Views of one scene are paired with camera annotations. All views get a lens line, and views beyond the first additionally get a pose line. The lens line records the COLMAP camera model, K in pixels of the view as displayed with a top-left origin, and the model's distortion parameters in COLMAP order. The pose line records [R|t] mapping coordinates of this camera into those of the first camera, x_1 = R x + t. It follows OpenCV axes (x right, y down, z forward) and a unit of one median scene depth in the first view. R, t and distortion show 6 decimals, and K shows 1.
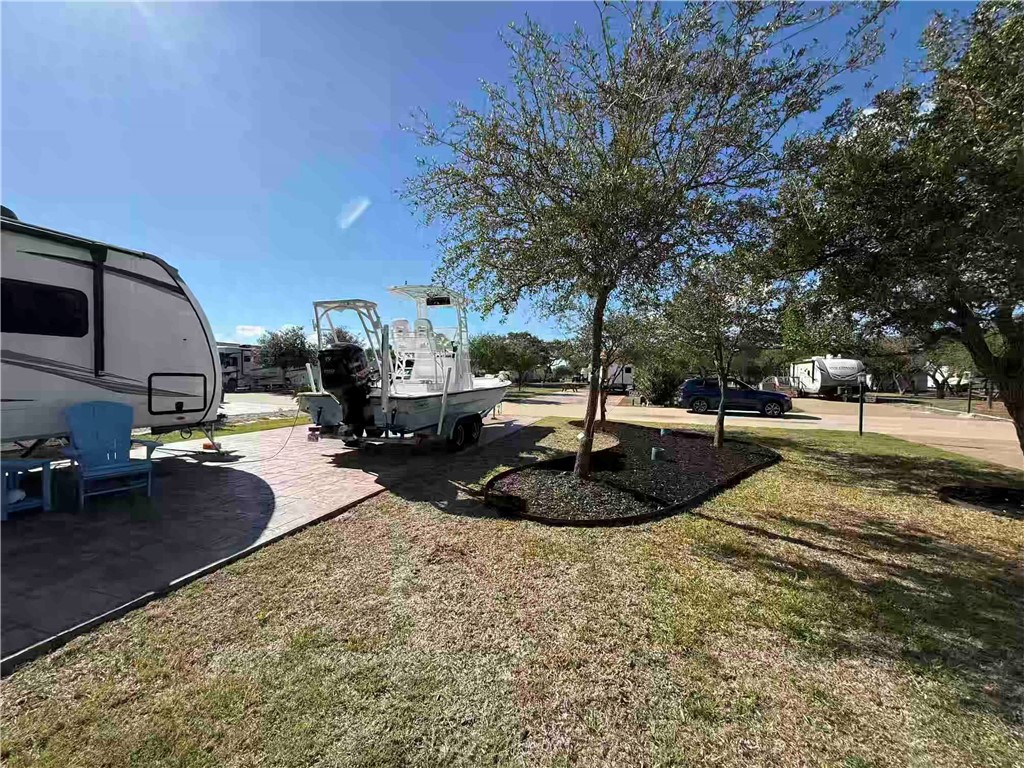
lens RADIAL K [[399.2, 0, 512.3], [0, 399.2, 387.4], [0, 0, 1]] dist [-0.000070, 0.000228]
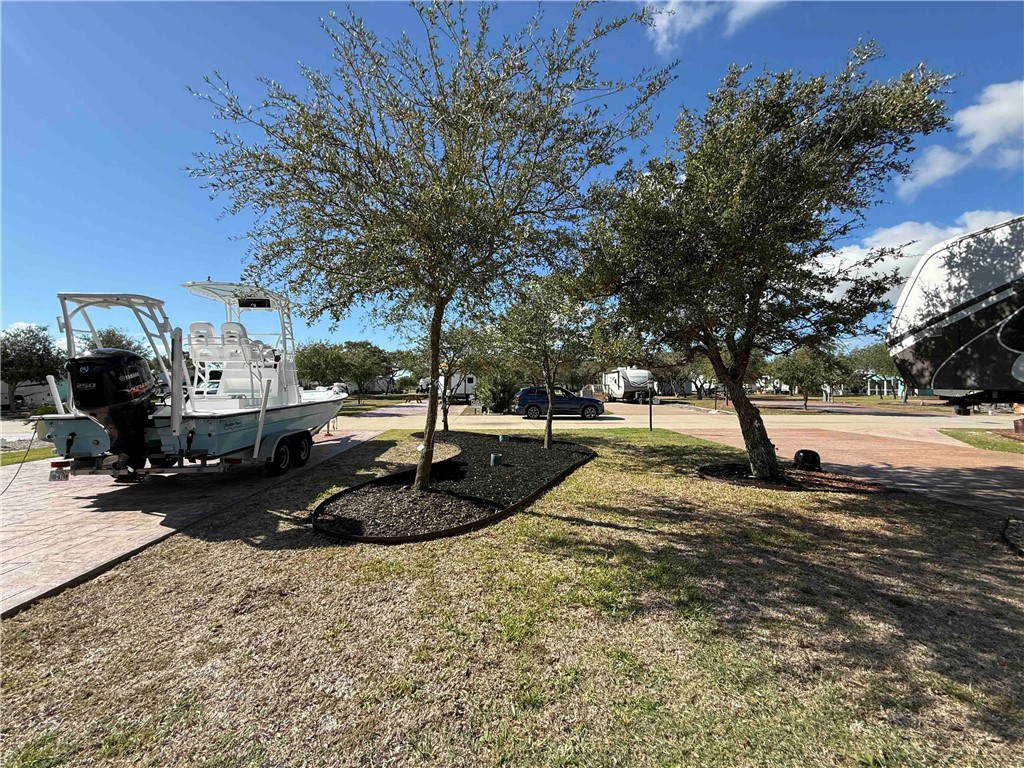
lens RADIAL K [[399.2, 0, 506.7], [0, 399.2, 388.3], [0, 0, 1]] dist [-0.000070, 0.000228]
pose [[0.932250, -0.017585, 0.361388, 0.018257], [0.026412, 0.999461, -0.019502, -0.000286], [-0.360850, 0.027726, 0.932212, 0.003390]]
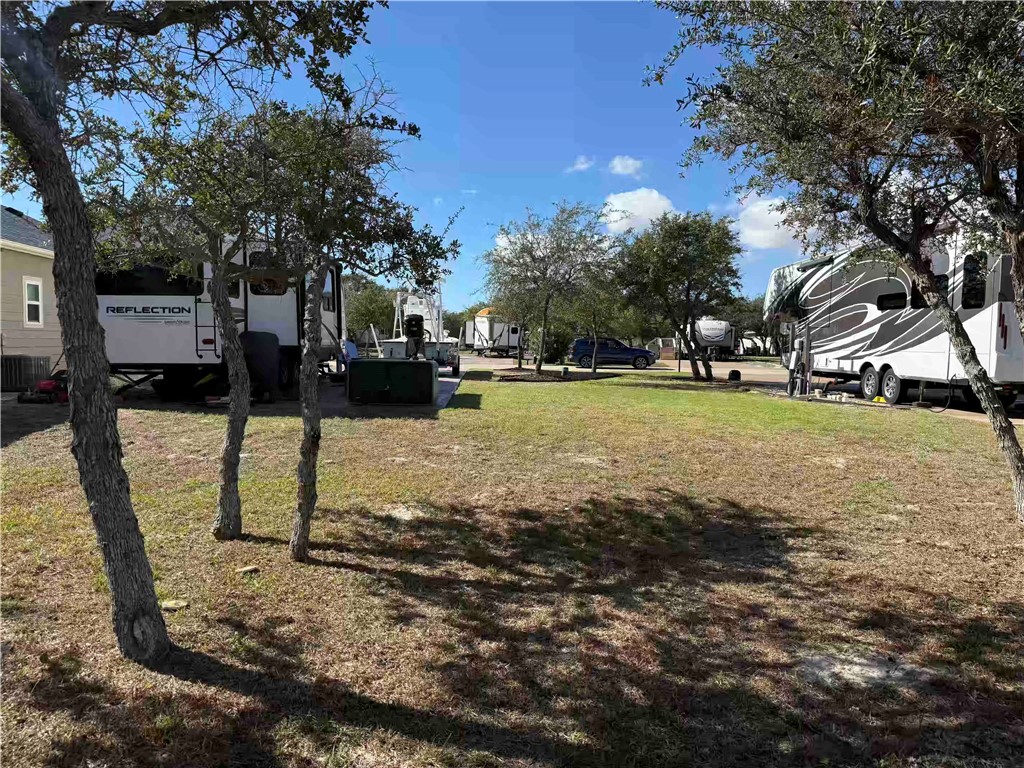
lens RADIAL K [[705.7, 0, 512.8], [0, 705.7, 385.7], [0, 0, 1]] dist [0.048399, -0.053406]
pose [[0.947599, -0.018770, 0.318911, -1.102498], [0.007866, 0.999341, 0.035445, 0.121190], [-0.319366, -0.031079, 0.947122, -2.490050]]
